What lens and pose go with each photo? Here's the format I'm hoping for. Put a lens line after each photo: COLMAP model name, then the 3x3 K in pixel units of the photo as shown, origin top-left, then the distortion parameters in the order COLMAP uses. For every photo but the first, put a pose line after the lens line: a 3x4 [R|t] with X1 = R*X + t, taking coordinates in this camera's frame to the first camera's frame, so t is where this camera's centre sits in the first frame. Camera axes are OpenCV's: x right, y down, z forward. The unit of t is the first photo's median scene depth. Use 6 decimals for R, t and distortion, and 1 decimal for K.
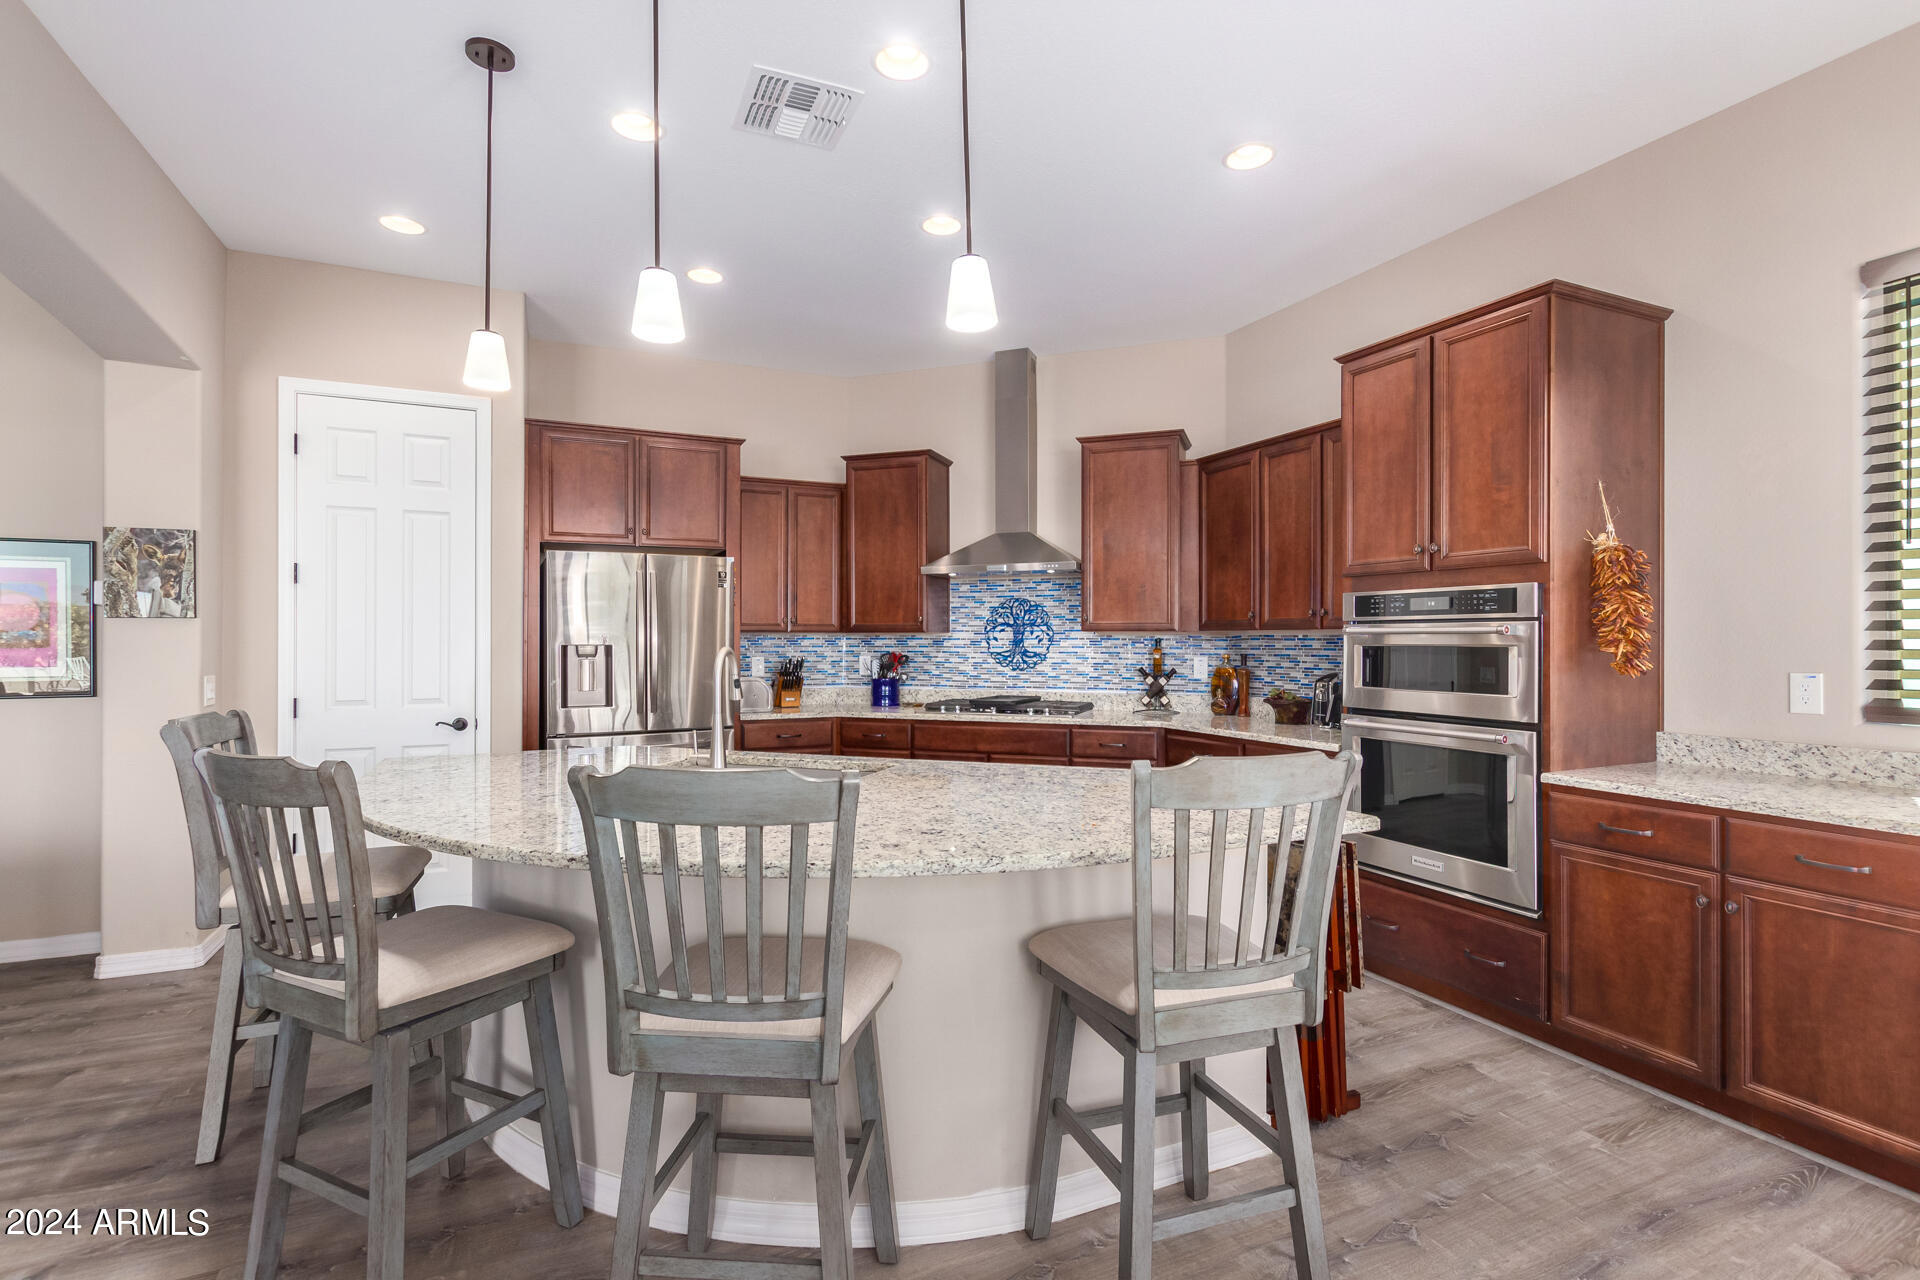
lens RADIAL K [[894.1, 0, 955.8], [0, 894.1, 641.6], [0, 0, 1]] dist [0.004254, -0.001043]
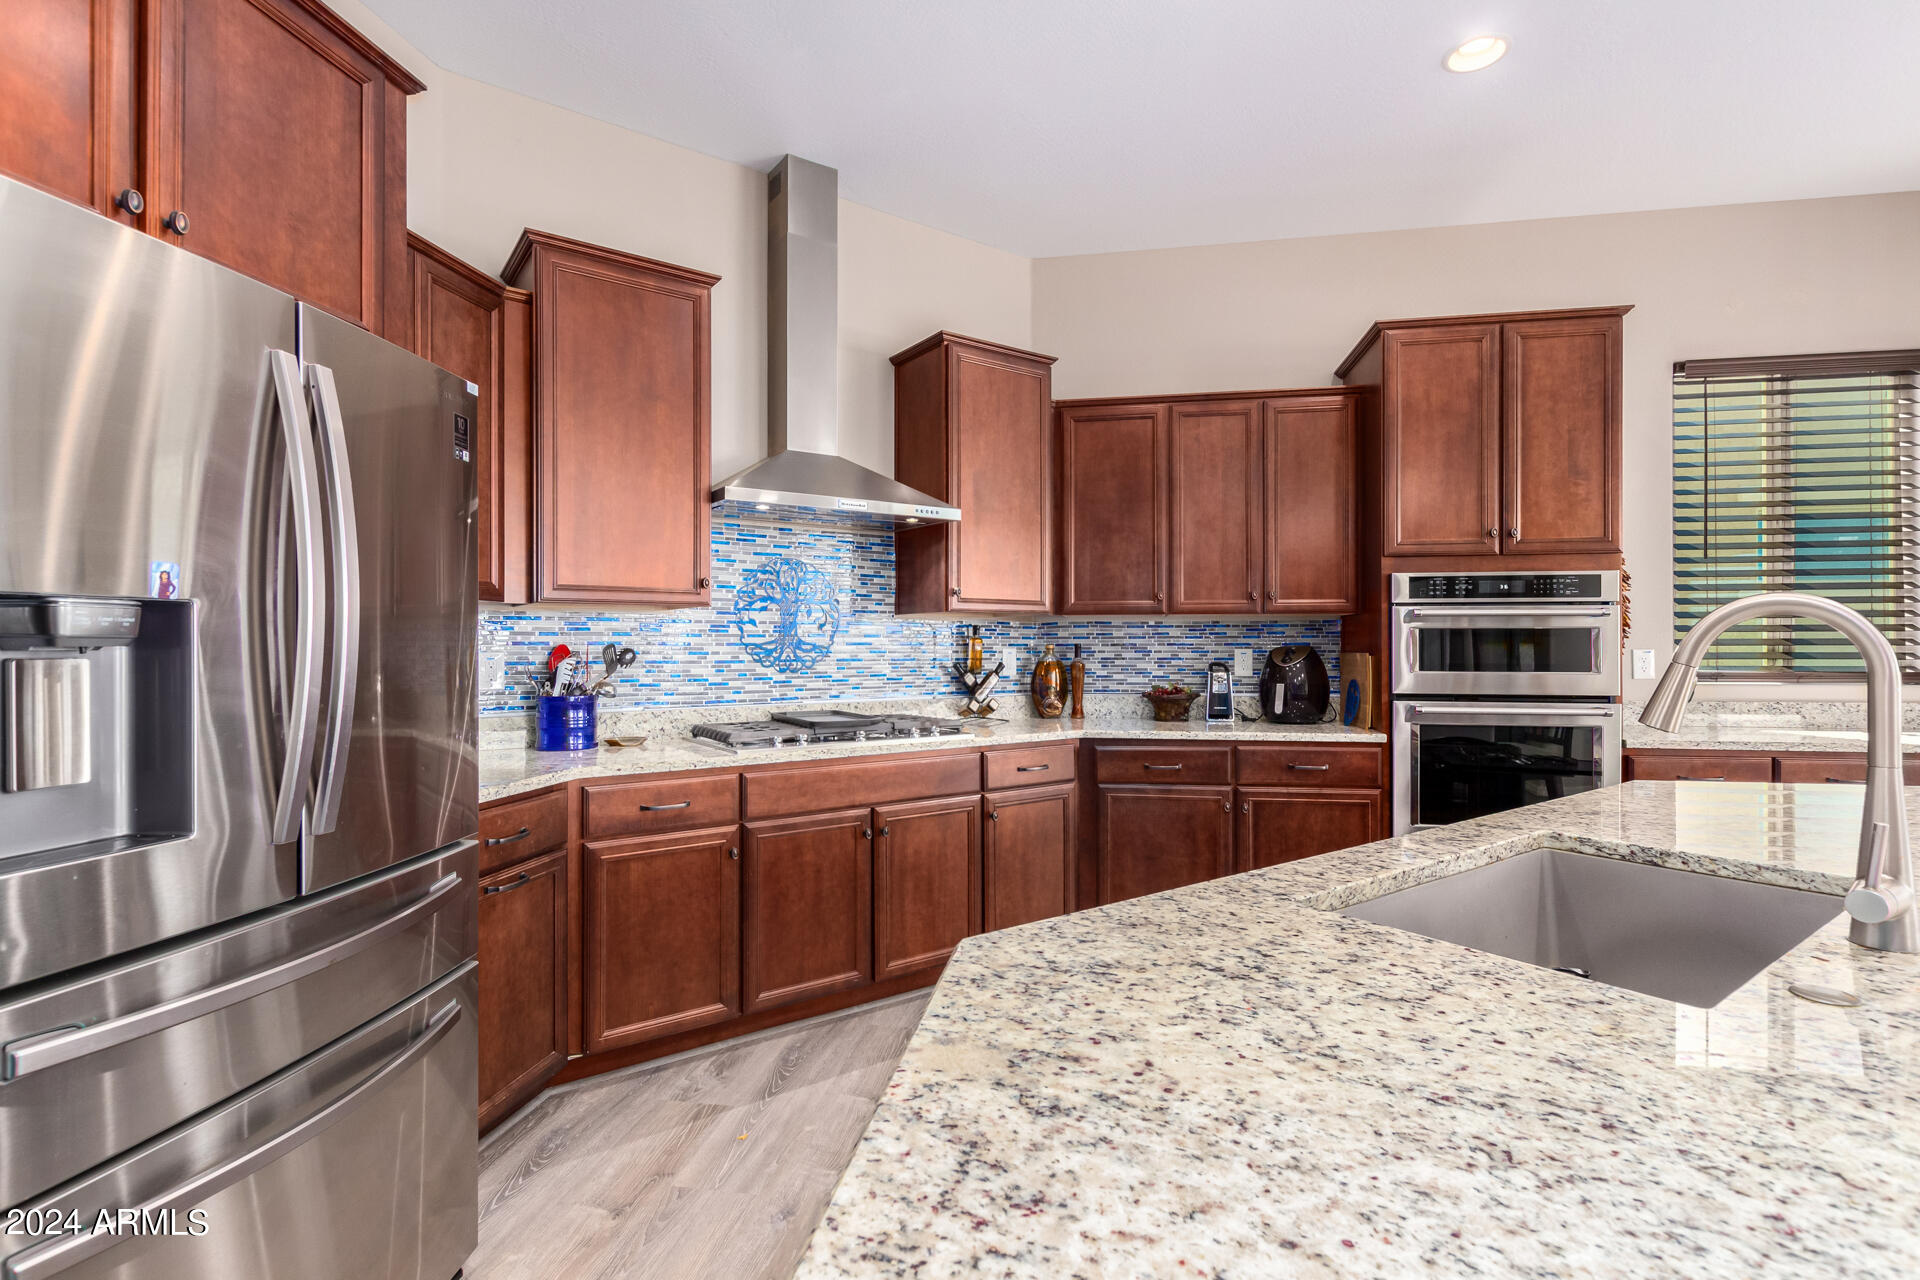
lens RADIAL K [[902.9, 0, 968.0], [0, 902.9, 644.3], [0, 0, 1]] dist [0.003106, 0.000673]
pose [[0.565045, 0.000068, 0.825060, -0.473725], [0.002230, 0.999996, -0.001610, 0.016658], [-0.825057, 0.002750, 0.565043, 0.653826]]
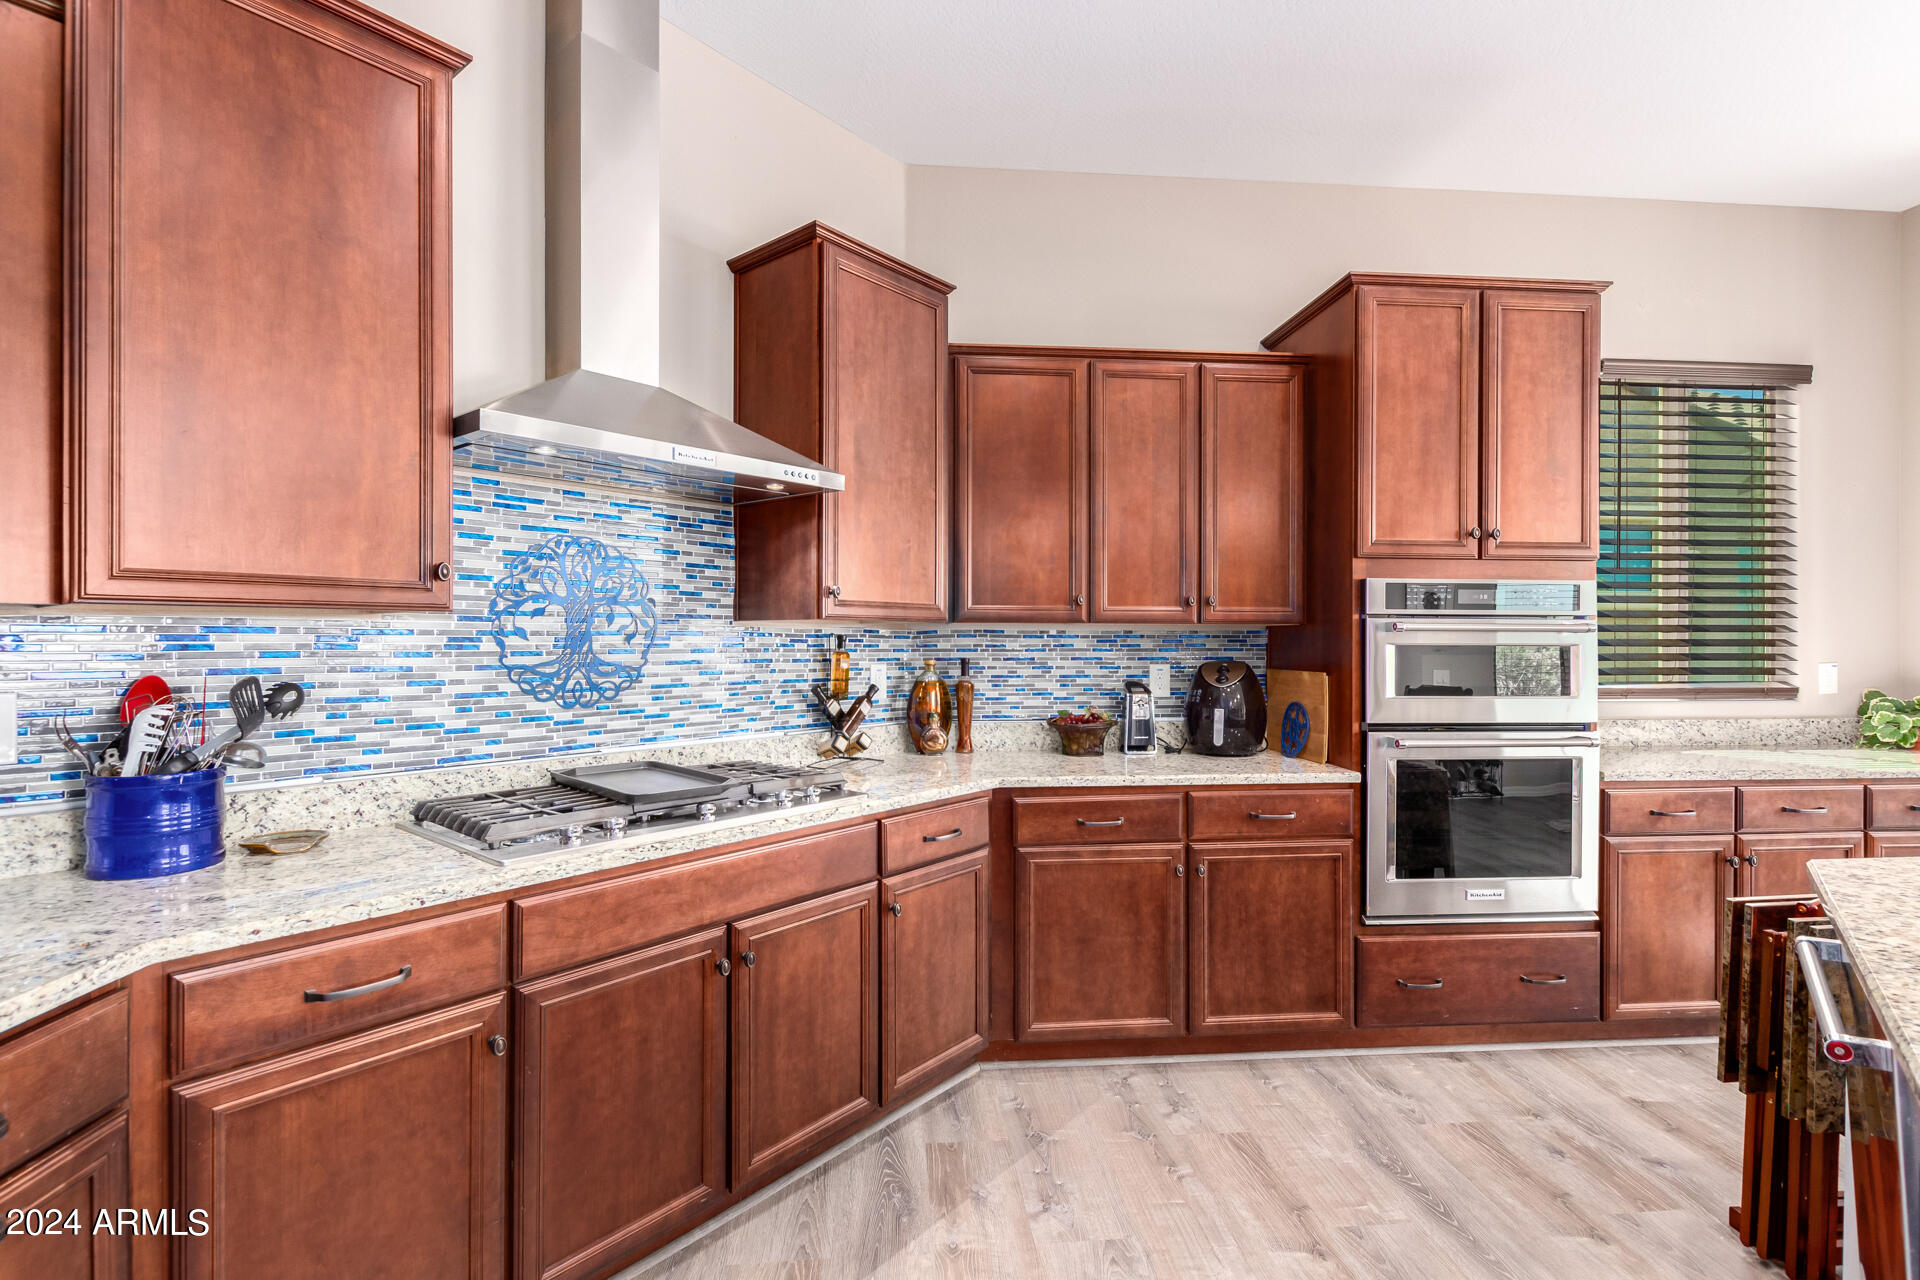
lens RADIAL K [[891.0, 0, 969.9], [0, 891.0, 639.7], [0, 0, 1]] dist [0.009114, -0.003863]
pose [[0.330978, -0.000143, 0.943638, -0.327258], [-0.001110, 0.999999, 0.000541, -0.000404], [-0.943638, -0.001226, 0.330978, 0.840494]]
